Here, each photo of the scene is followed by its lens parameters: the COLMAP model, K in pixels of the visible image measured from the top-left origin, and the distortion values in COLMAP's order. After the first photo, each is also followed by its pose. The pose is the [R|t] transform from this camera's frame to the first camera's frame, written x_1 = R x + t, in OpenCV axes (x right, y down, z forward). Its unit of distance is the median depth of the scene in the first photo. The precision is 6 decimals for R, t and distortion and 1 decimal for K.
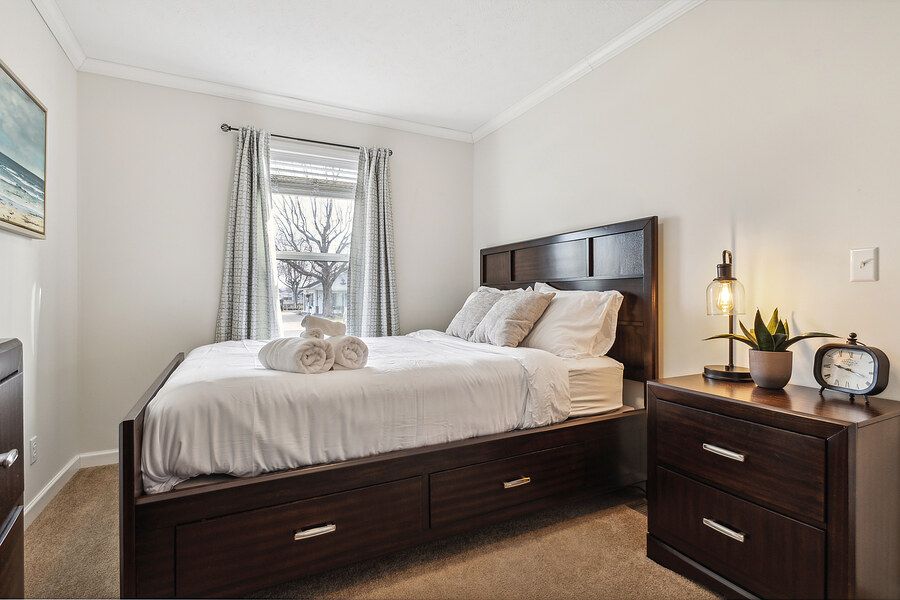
lens RADIAL K [[418.8, 0, 450.0], [0, 418.8, 300.0], [0, 0, 1]] dist [-0.002285, -0.000367]
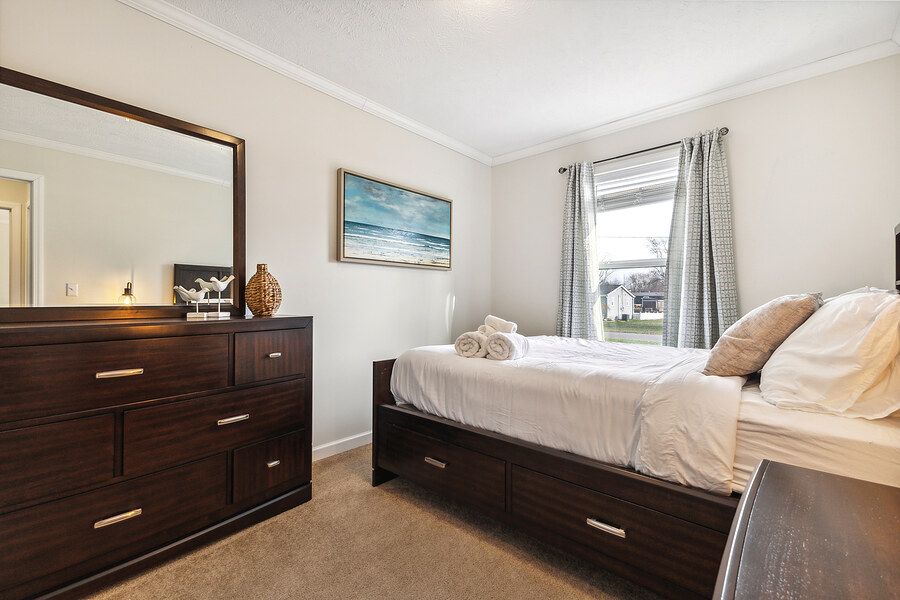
lens RADIAL K [[389.4, 0, 449.1], [0, 389.4, 295.4], [0, 0, 1]] dist [0.006937, -0.000249]
pose [[0.377712, -0.010926, -0.925859, 0.706261], [-0.012276, 0.999783, -0.016807, -0.005687], [0.925842, 0.017714, 0.377496, 0.379536]]
